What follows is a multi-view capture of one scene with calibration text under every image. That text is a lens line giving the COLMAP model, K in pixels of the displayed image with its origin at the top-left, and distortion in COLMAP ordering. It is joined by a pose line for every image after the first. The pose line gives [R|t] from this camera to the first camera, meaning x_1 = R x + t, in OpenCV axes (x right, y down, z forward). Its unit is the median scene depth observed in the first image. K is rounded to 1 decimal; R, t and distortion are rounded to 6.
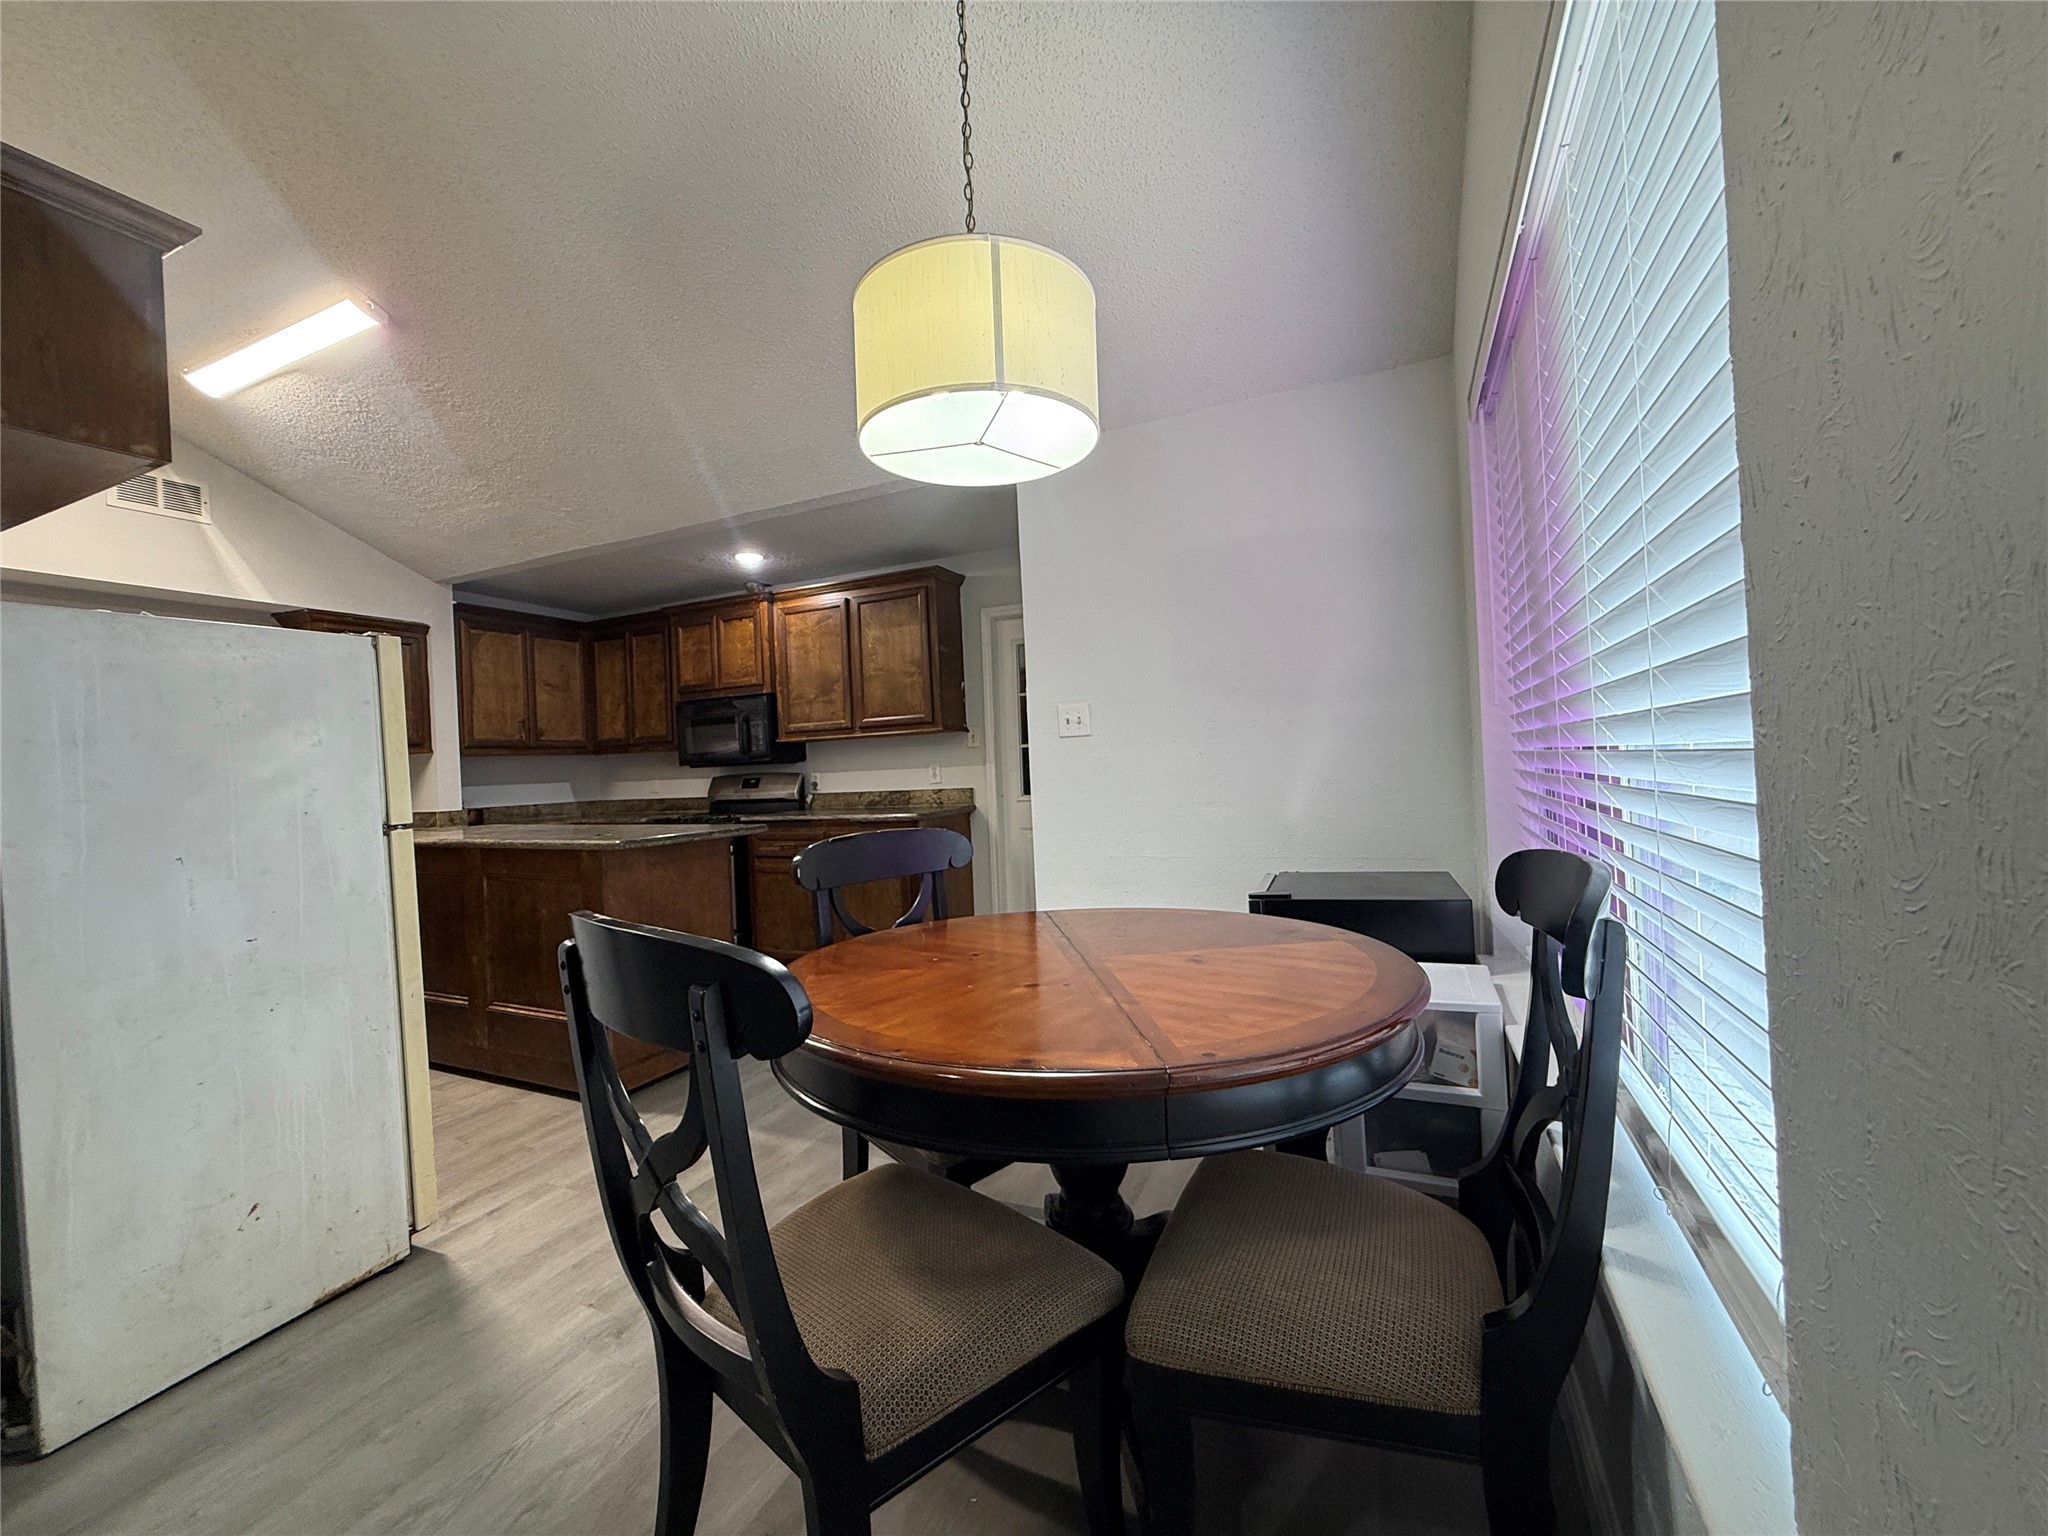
lens RADIAL K [[825.2, 0, 1013.8], [0, 825.2, 761.3], [0, 0, 1]] dist [0.002287, 0.000461]
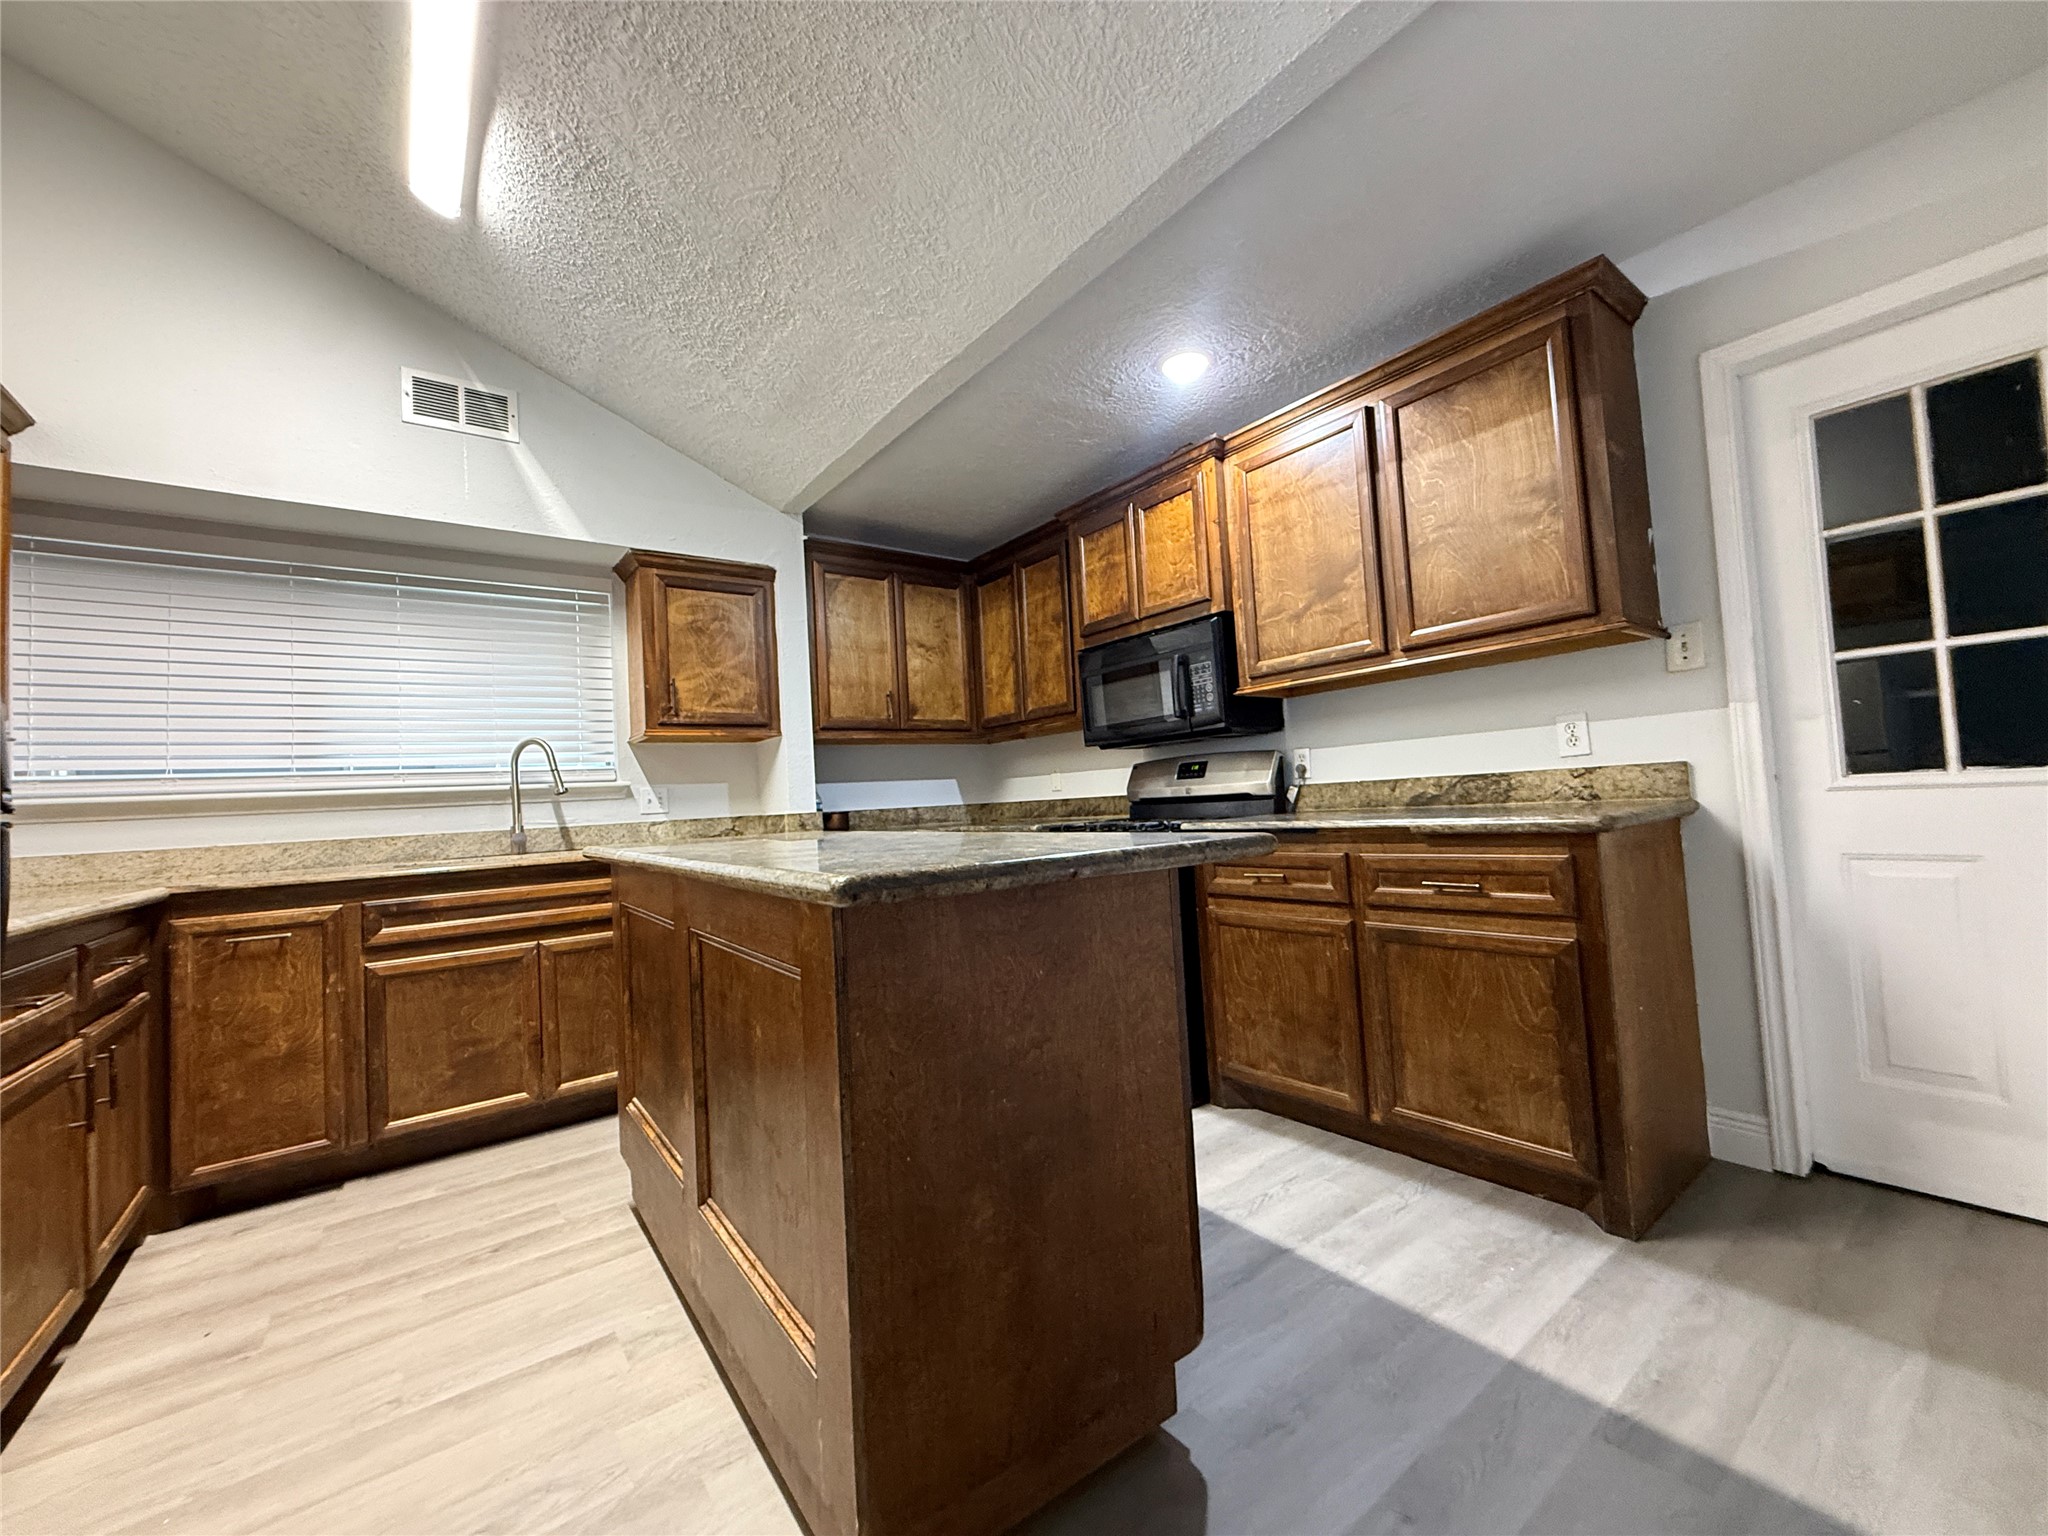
lens RADIAL K [[825.2, 0, 1012.5], [0, 825.2, 761.7], [0, 0, 1]] dist [0.002287, 0.000461]
pose [[0.879102, -0.029330, -0.475731, -0.150017], [0.021163, 0.999522, -0.022514, 0.033128], [0.476164, 0.009724, 0.879303, 0.412430]]
